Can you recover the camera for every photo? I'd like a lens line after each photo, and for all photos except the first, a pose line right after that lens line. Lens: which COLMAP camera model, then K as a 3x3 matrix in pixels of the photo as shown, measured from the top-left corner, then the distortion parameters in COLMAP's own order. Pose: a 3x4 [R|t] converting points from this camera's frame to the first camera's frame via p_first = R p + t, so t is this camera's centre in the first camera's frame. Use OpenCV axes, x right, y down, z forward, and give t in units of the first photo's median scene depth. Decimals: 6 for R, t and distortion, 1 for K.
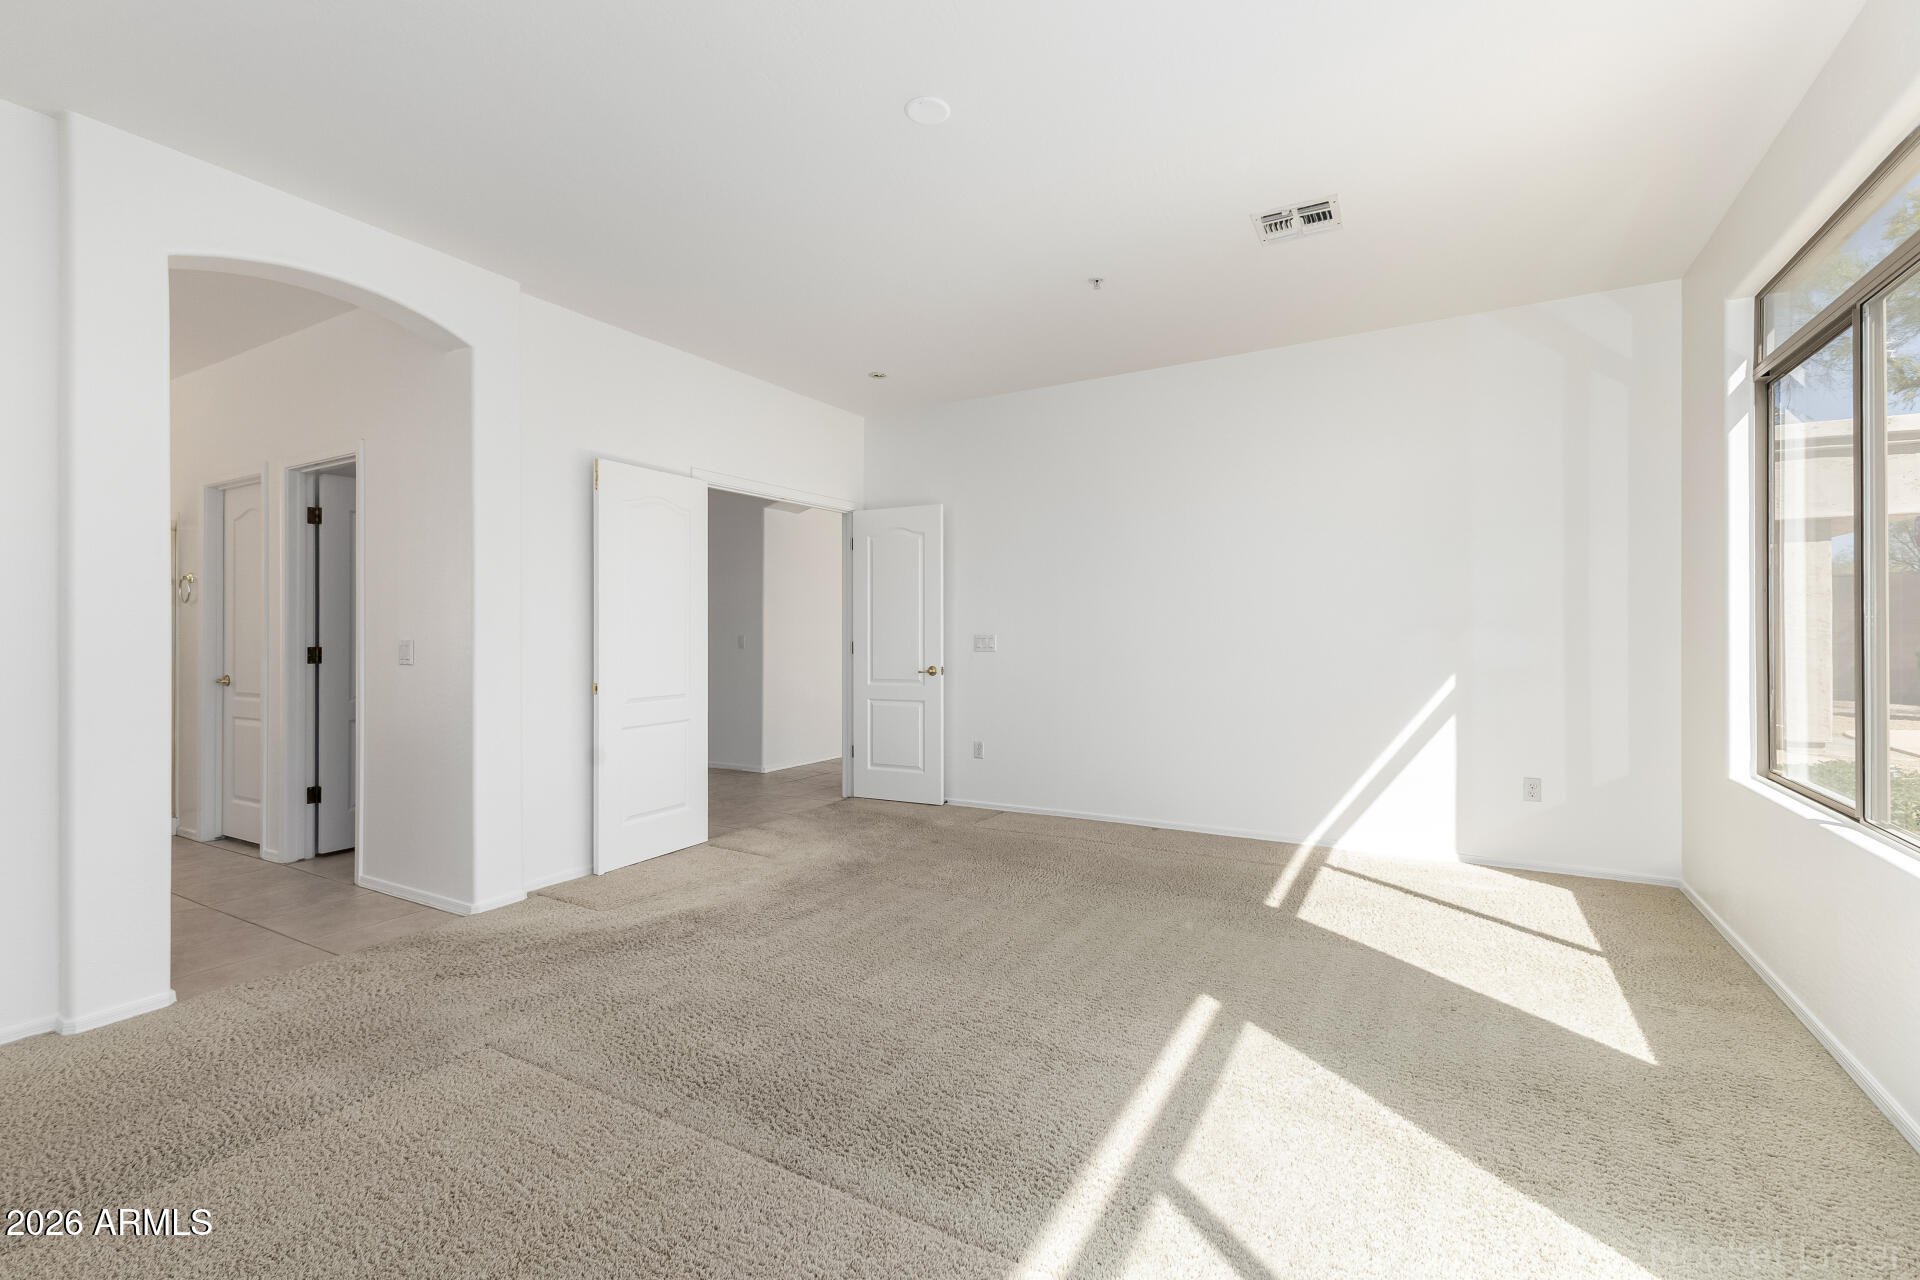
lens RADIAL K [[836.3, 0, 958.1], [0, 836.3, 622.9], [0, 0, 1]] dist [0.012899, -0.000543]
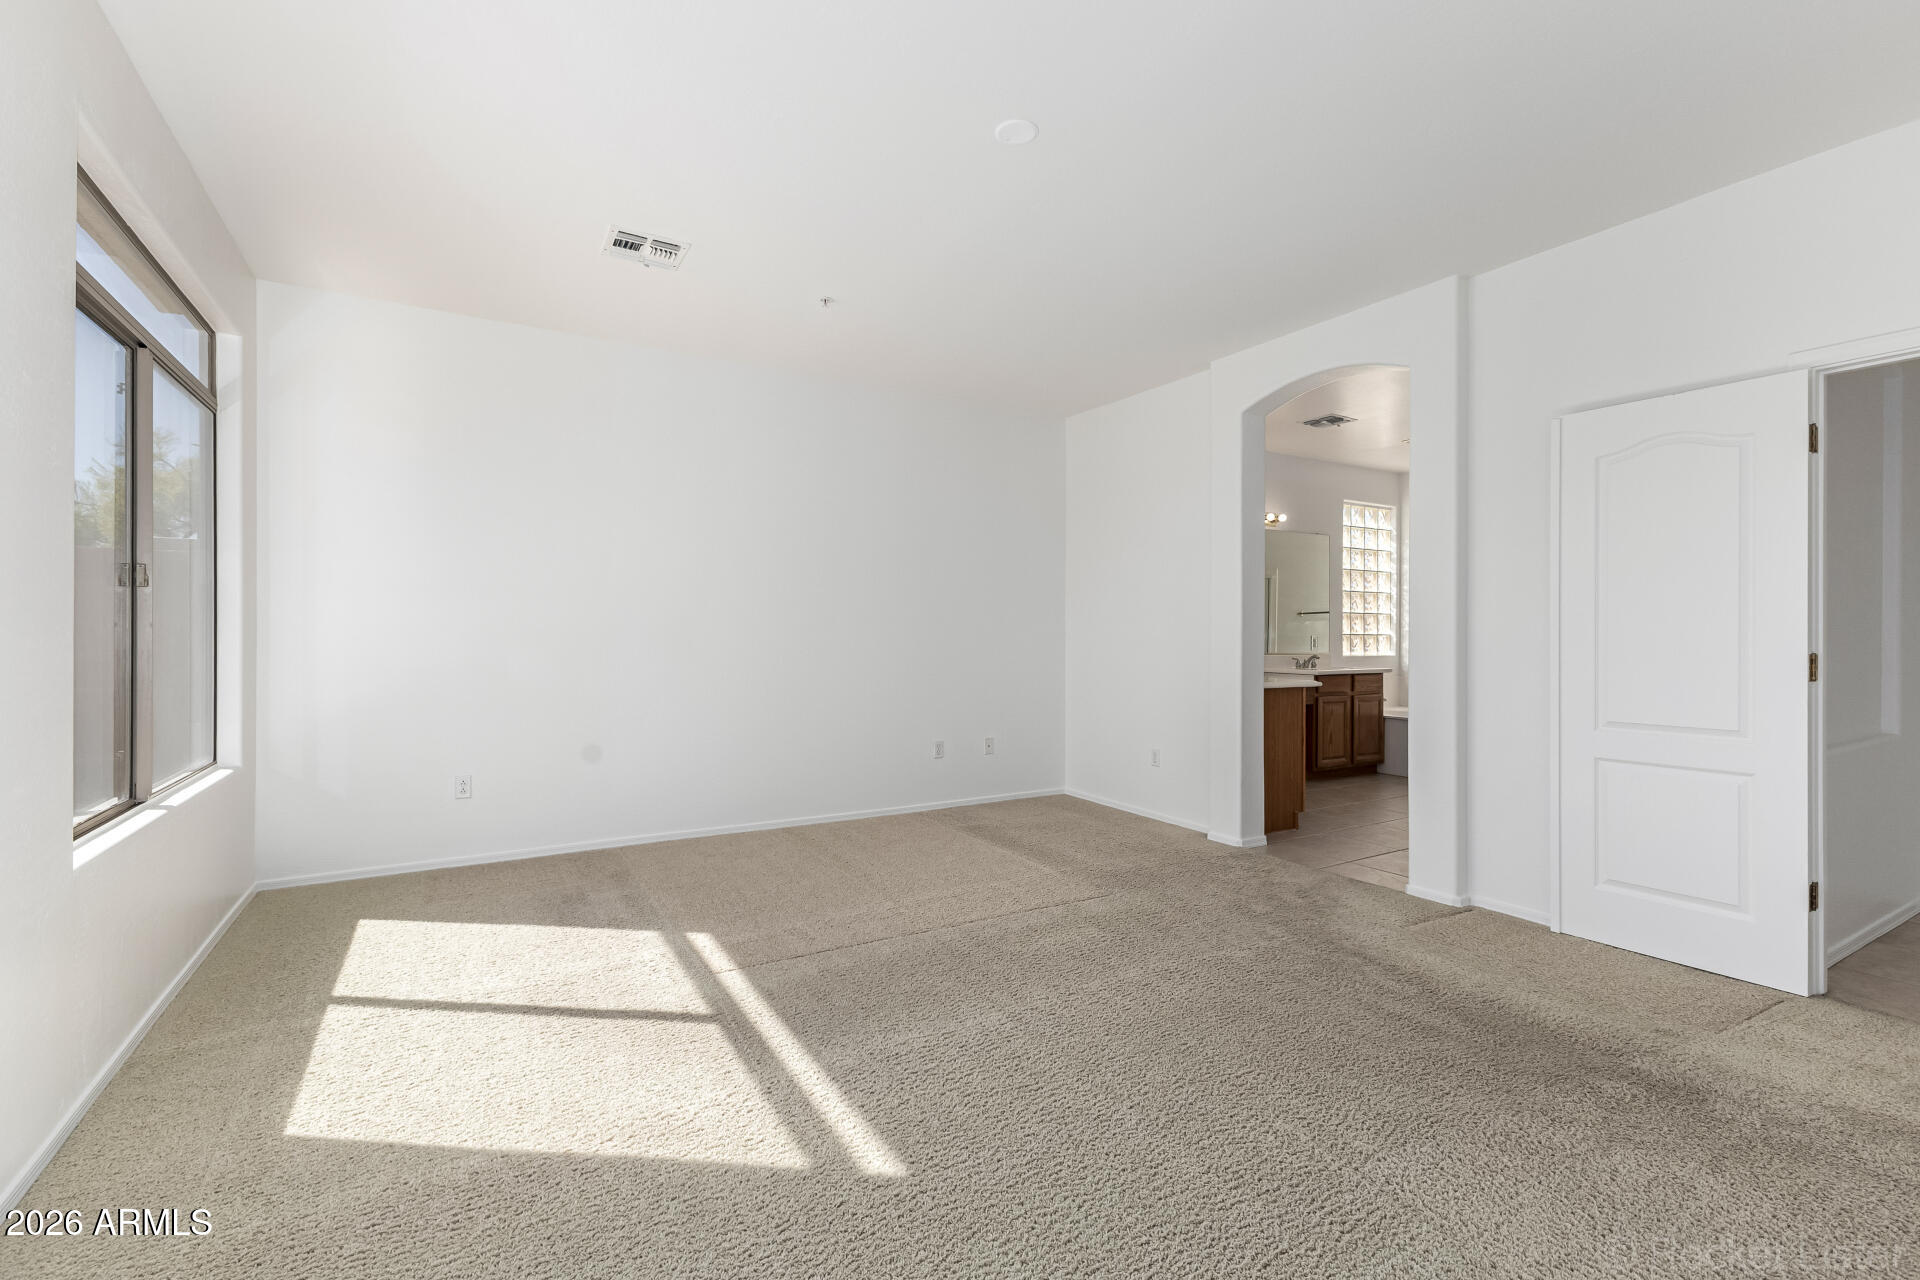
lens RADIAL K [[836.3, 0, 960.7], [0, 836.3, 642.9], [0, 0, 1]] dist [0.012899, -0.000543]
pose [[-0.489659, -0.000732, -0.871914, 1.067315], [-0.006862, 0.999972, 0.003015, 0.050574], [0.871887, 0.007459, -0.489650, 1.737206]]
